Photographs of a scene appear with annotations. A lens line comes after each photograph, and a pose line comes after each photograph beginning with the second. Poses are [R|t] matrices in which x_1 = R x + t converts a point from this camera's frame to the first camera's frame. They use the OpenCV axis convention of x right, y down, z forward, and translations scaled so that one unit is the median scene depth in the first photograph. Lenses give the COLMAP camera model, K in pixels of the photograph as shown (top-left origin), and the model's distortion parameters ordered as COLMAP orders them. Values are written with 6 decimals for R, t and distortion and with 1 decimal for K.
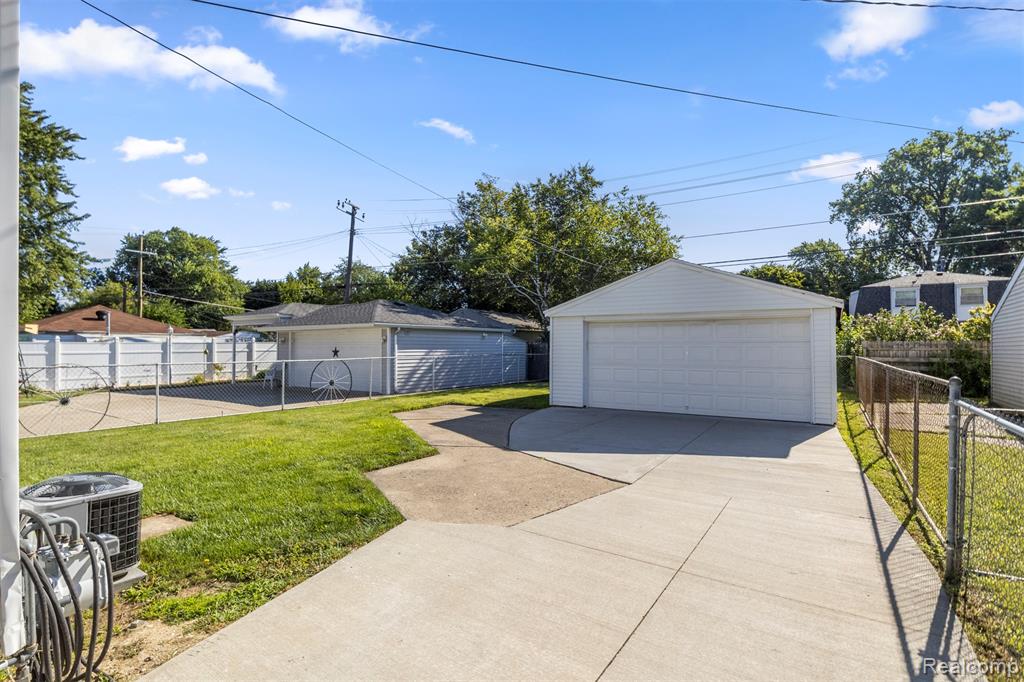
lens RADIAL K [[506.7, 0, 512.0], [0, 506.7, 341.0], [0, 0, 1]] dist [-0.015884, -0.000183]
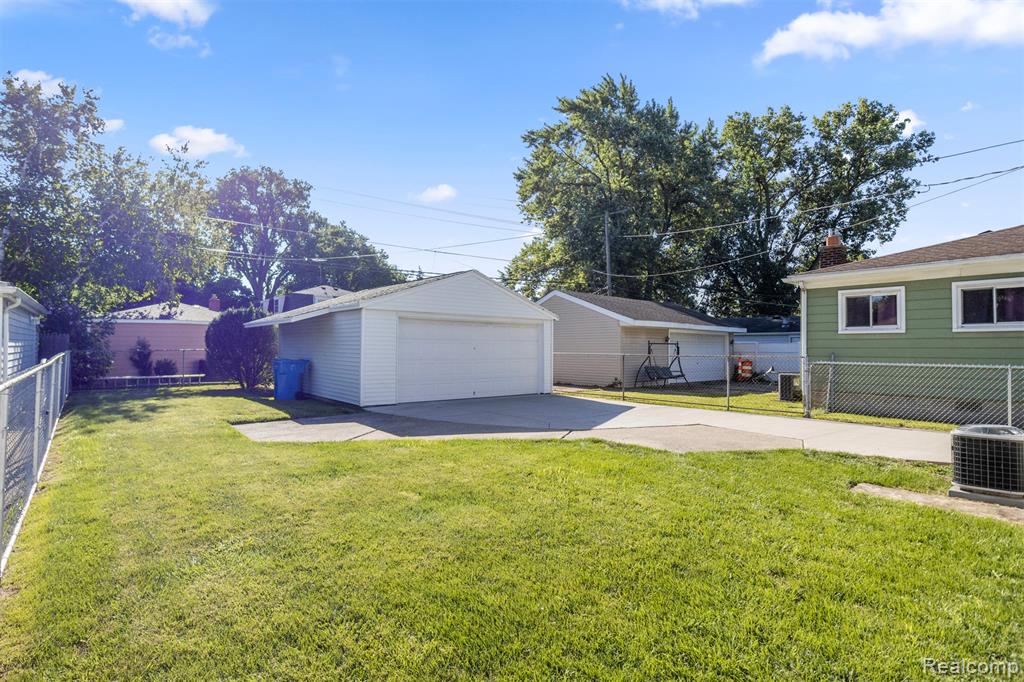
lens RADIAL K [[506.7, 0, 512.0], [0, 506.7, 341.0], [0, 0, 1]] dist [-0.015884, -0.000183]
pose [[0.296396, 0.013649, 0.954968, -0.324772], [-0.011014, 0.999880, -0.010872, 0.007099], [-0.955002, -0.007296, 0.296510, 0.219935]]
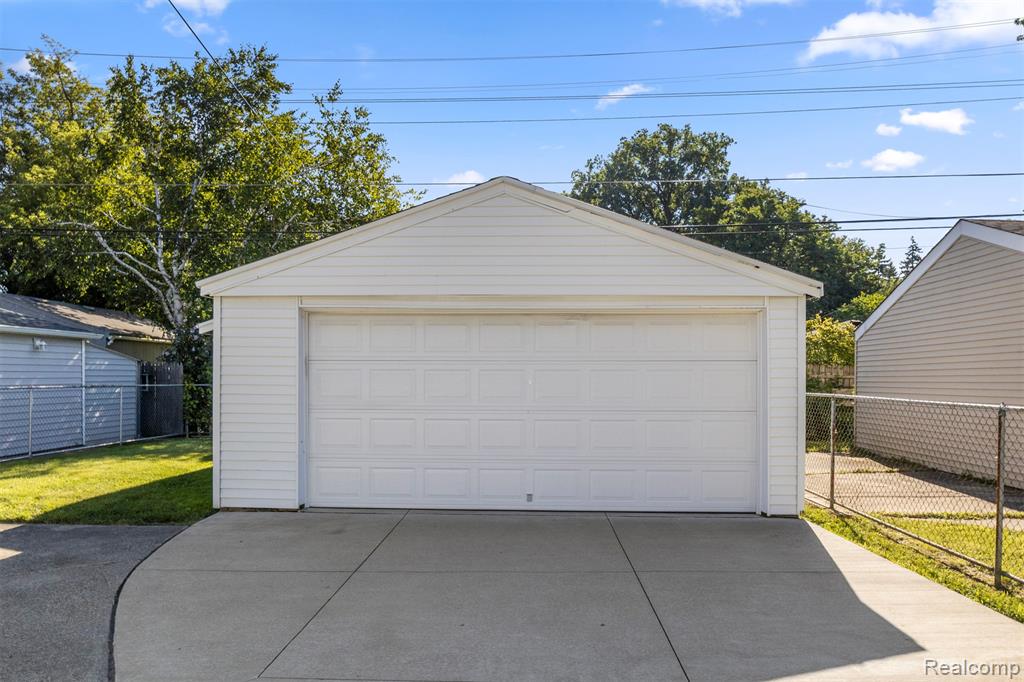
lens RADIAL K [[733.0, 0, 512.0], [0, 733.0, 341.0], [0, 0, 1]] dist [-0.112751, 0.122275]
pose [[0.863796, 0.025517, 0.503195, -0.006820], [-0.008300, 0.999302, -0.036427, 0.004073], [-0.503773, 0.027289, 0.863405, 0.166044]]
